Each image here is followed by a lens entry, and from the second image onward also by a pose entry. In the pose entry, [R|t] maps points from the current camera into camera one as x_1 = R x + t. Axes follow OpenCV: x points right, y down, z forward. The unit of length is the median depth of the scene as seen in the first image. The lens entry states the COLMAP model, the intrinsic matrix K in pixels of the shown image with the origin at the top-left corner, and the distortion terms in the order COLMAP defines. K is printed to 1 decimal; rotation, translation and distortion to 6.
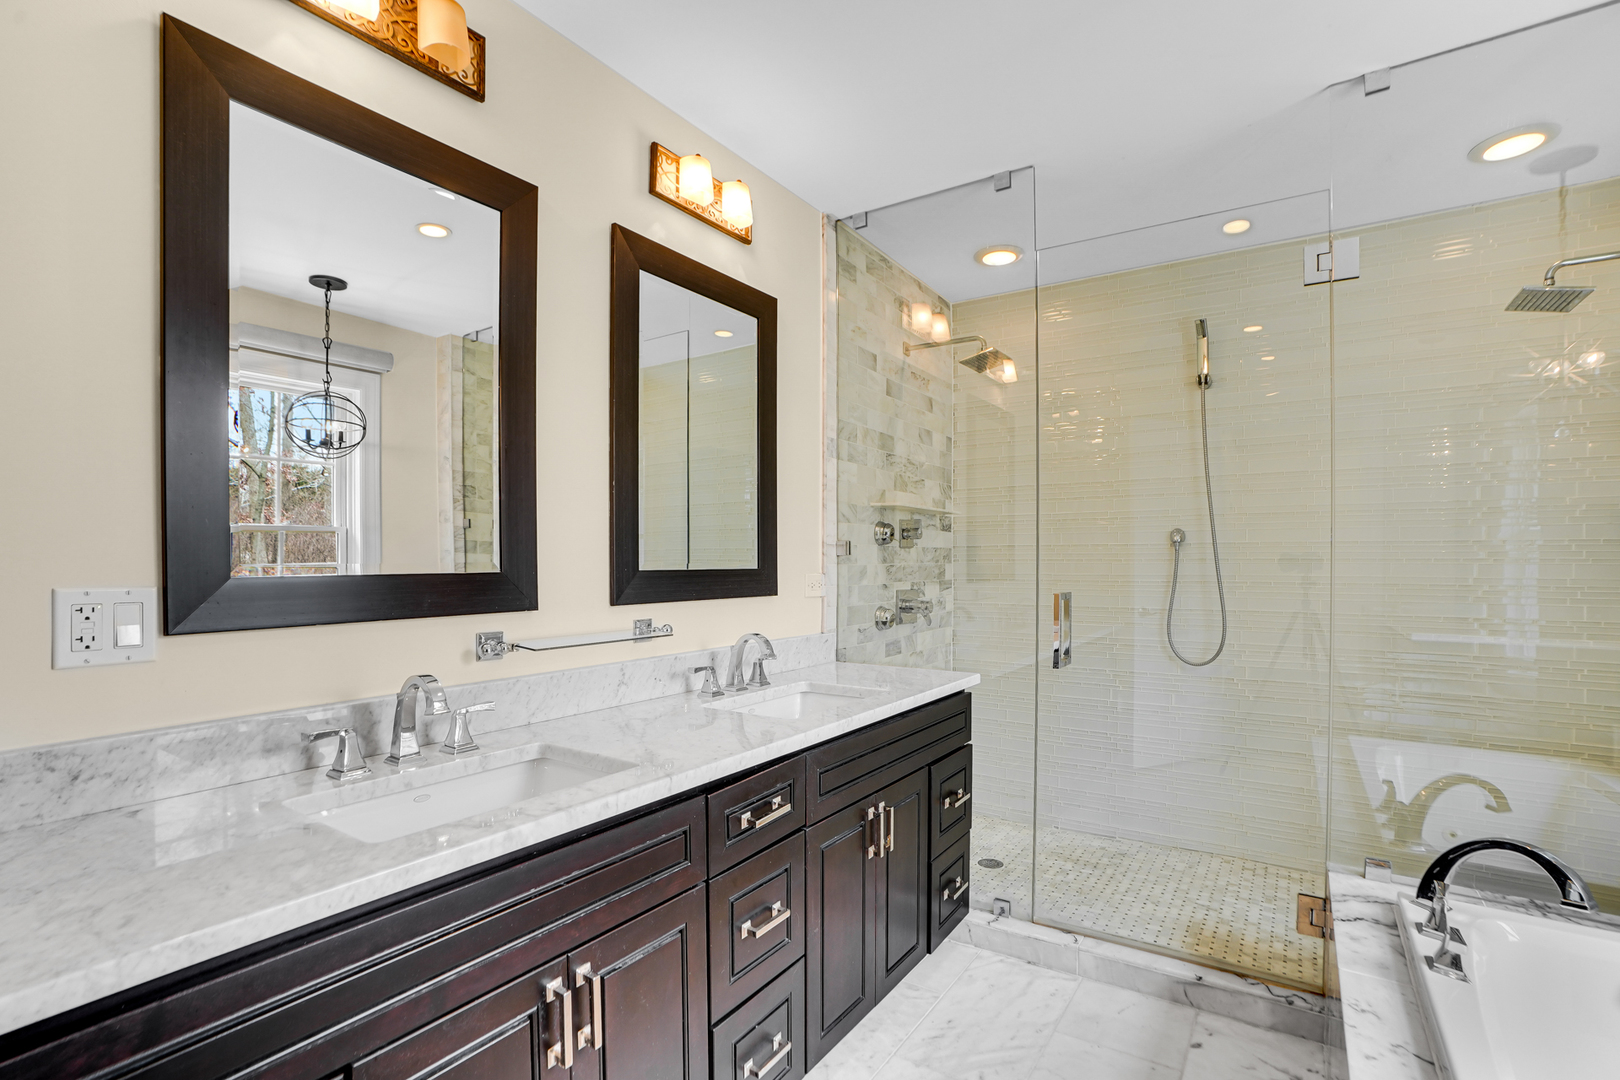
lens RADIAL K [[752.0, 0, 810.0], [0, 752.0, 562.5], [0, 0, 1]] dist [-0.071151, 0.028356]
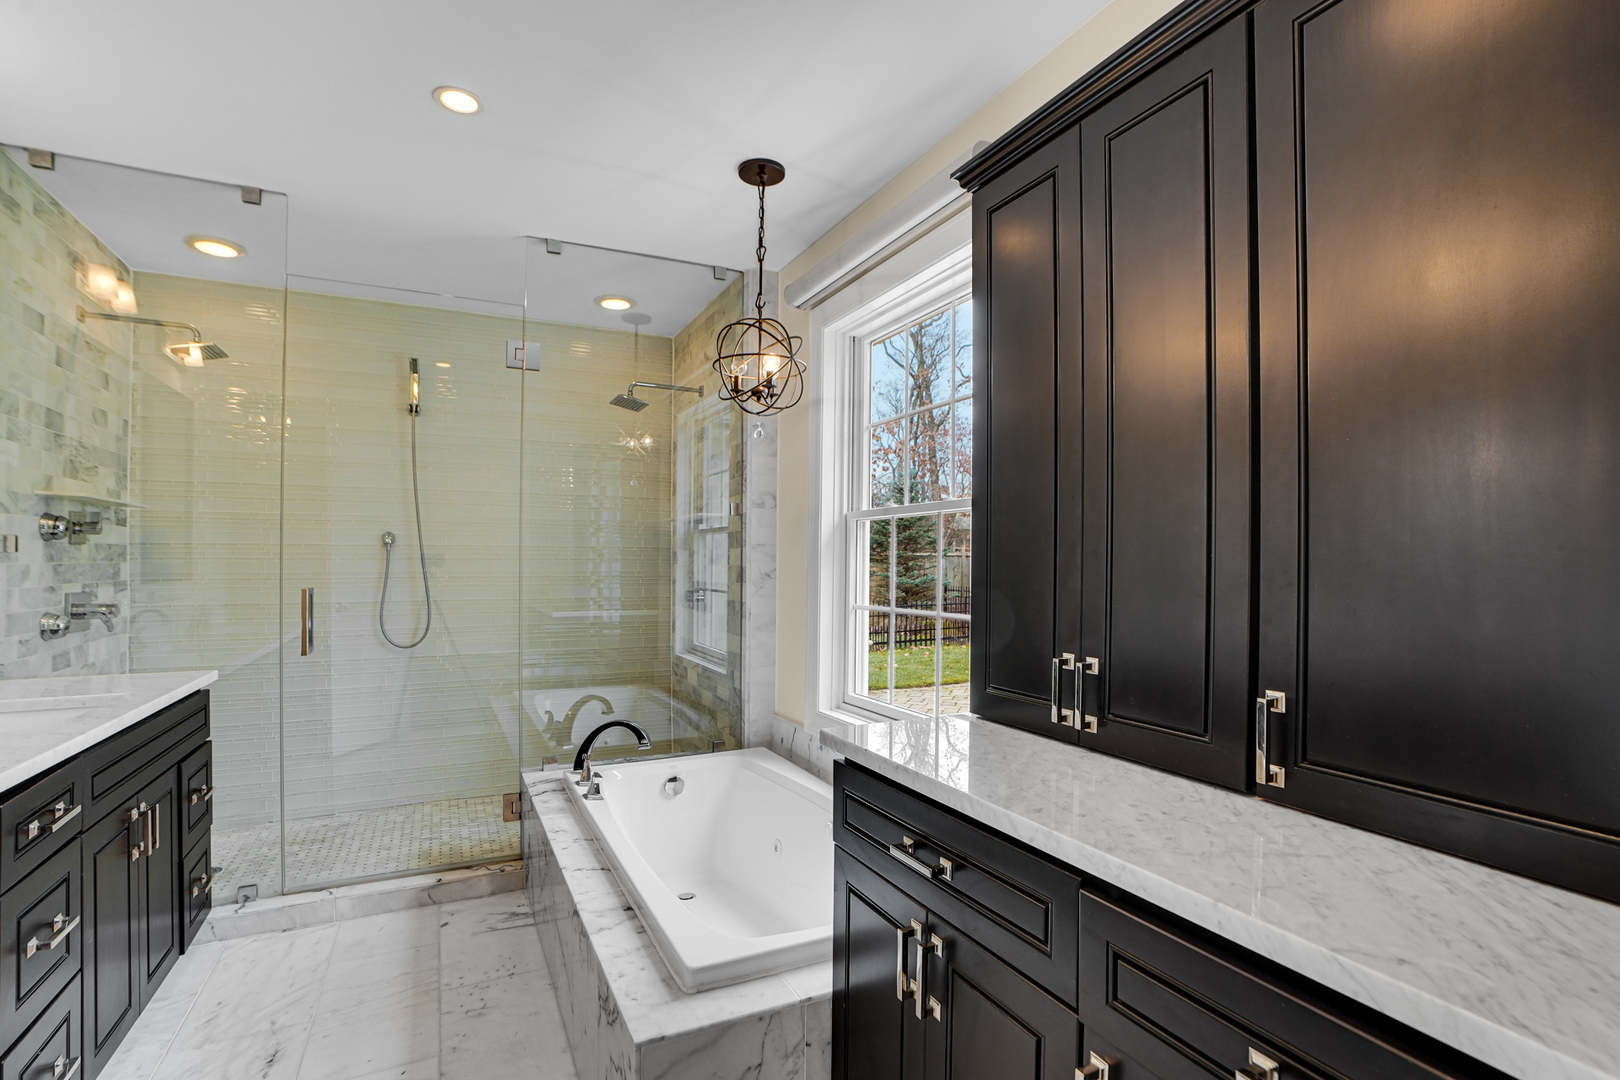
lens RADIAL K [[752.0, 0, 810.0], [0, 752.0, 562.5], [0, 0, 1]] dist [-0.071151, 0.028356]
pose [[0.496485, -0.001526, 0.868044, -0.199690], [0.000145, 0.999999, 0.001676, 0.000369], [-0.868045, -0.000706, 0.496485, -0.166426]]
